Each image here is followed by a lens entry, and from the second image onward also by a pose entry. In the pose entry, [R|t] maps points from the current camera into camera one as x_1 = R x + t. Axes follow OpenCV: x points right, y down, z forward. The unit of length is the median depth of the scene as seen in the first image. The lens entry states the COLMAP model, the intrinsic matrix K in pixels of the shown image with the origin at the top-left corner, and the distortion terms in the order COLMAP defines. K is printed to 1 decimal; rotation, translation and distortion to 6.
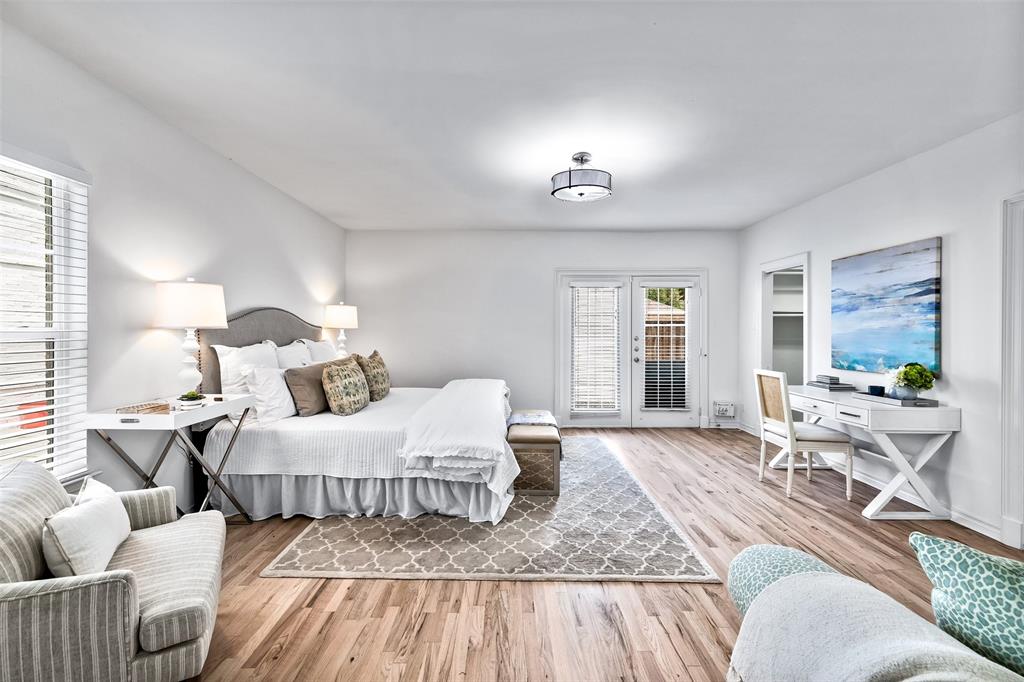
lens RADIAL K [[436.1, 0, 508.5], [0, 436.1, 329.5], [0, 0, 1]] dist [-0.000411, -0.000121]
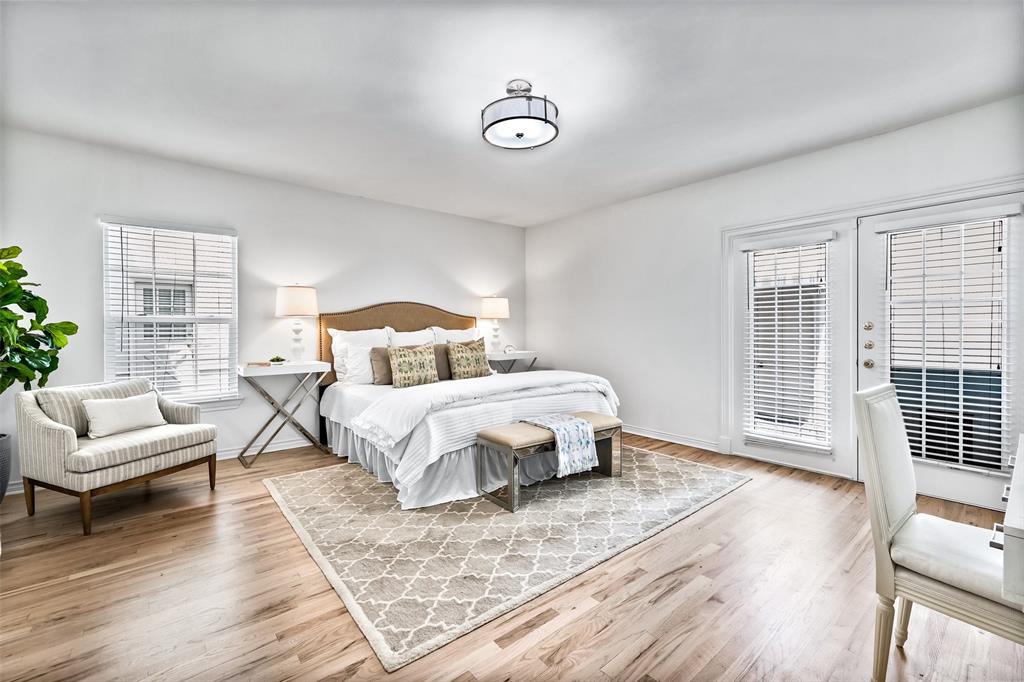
lens RADIAL K [[436.1, 0, 508.5], [0, 436.1, 329.5], [0, 0, 1]] dist [-0.000411, -0.000121]
pose [[0.633090, -0.002216, -0.774075, 0.795071], [0.006690, 0.999974, 0.002608, 0.036858], [0.774049, -0.006830, 0.633089, 0.508129]]
